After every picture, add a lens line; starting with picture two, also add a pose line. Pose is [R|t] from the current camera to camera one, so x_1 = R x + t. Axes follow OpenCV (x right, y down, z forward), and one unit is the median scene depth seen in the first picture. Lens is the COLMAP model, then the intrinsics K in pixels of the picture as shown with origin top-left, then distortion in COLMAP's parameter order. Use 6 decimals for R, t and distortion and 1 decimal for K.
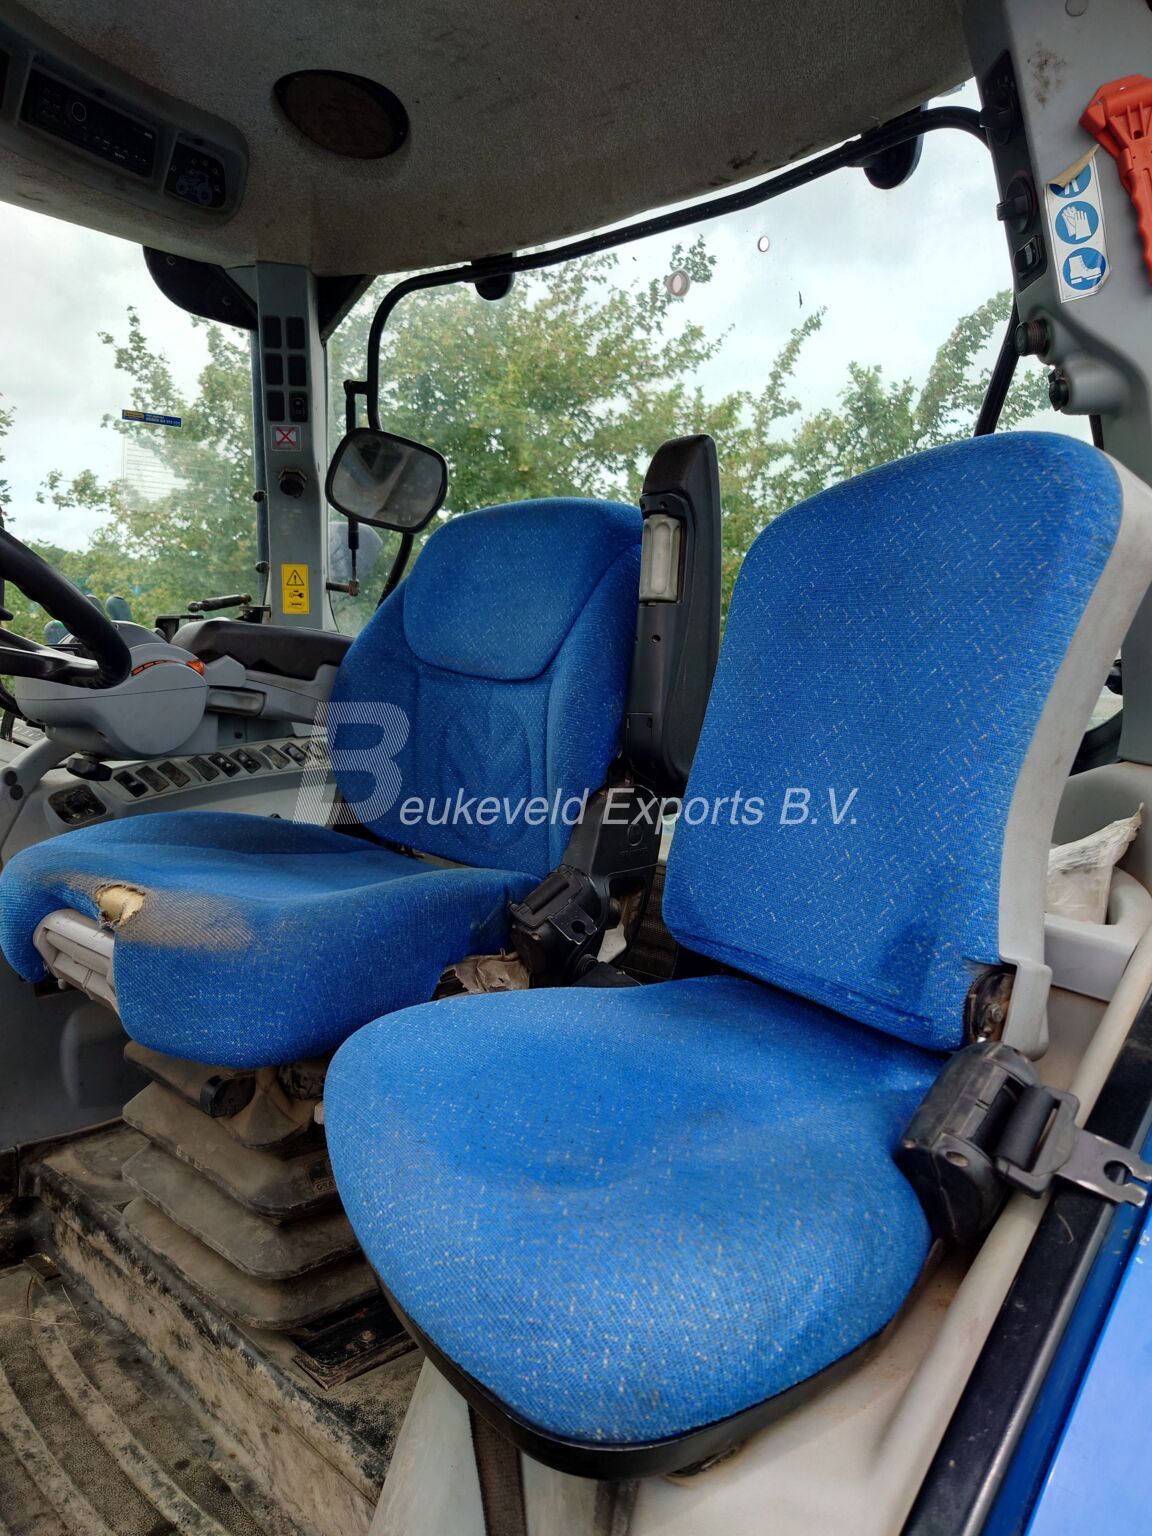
lens RADIAL K [[1121.1, 0, 562.1], [0, 1121.1, 783.6], [0, 0, 1]] dist [-0.012362, 0.017697]
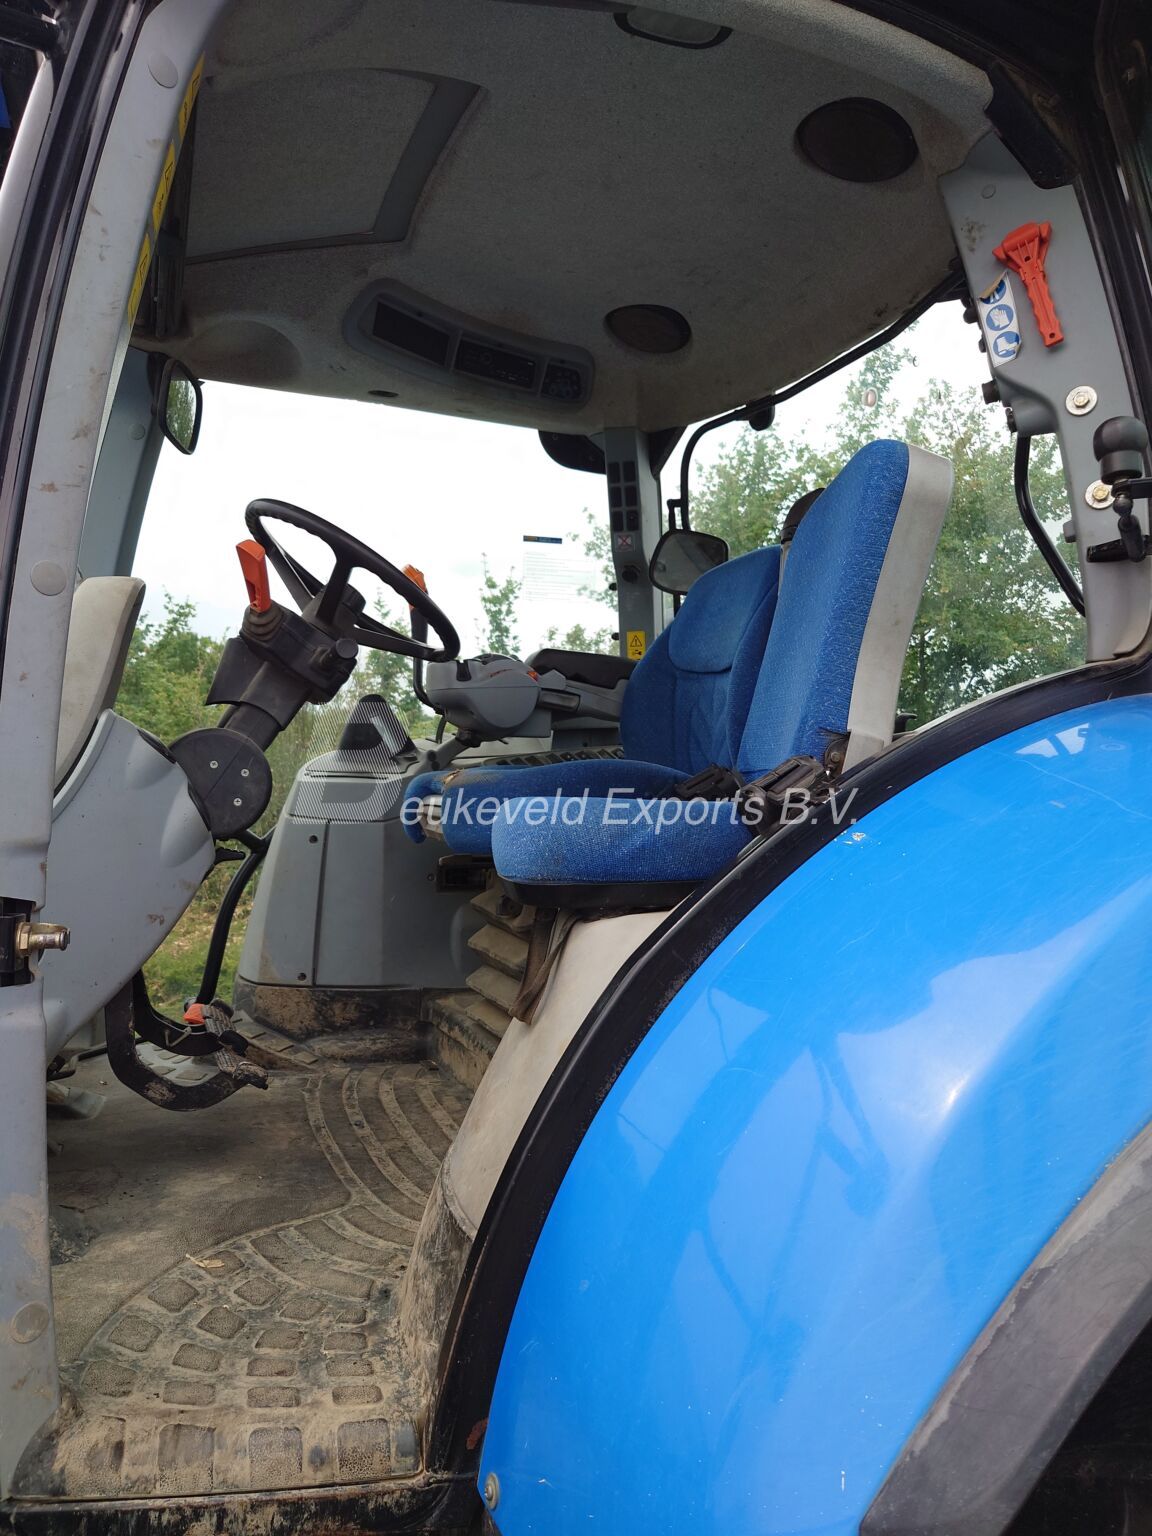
lens RADIAL K [[1121.1, 0, 579.7], [0, 1121.1, 765.3], [0, 0, 1]] dist [-0.012362, 0.017697]
pose [[0.912378, -0.026230, -0.408508, 0.318523], [-0.036057, 0.988917, -0.144028, 0.209146], [0.407758, 0.146137, 0.901320, -0.319133]]
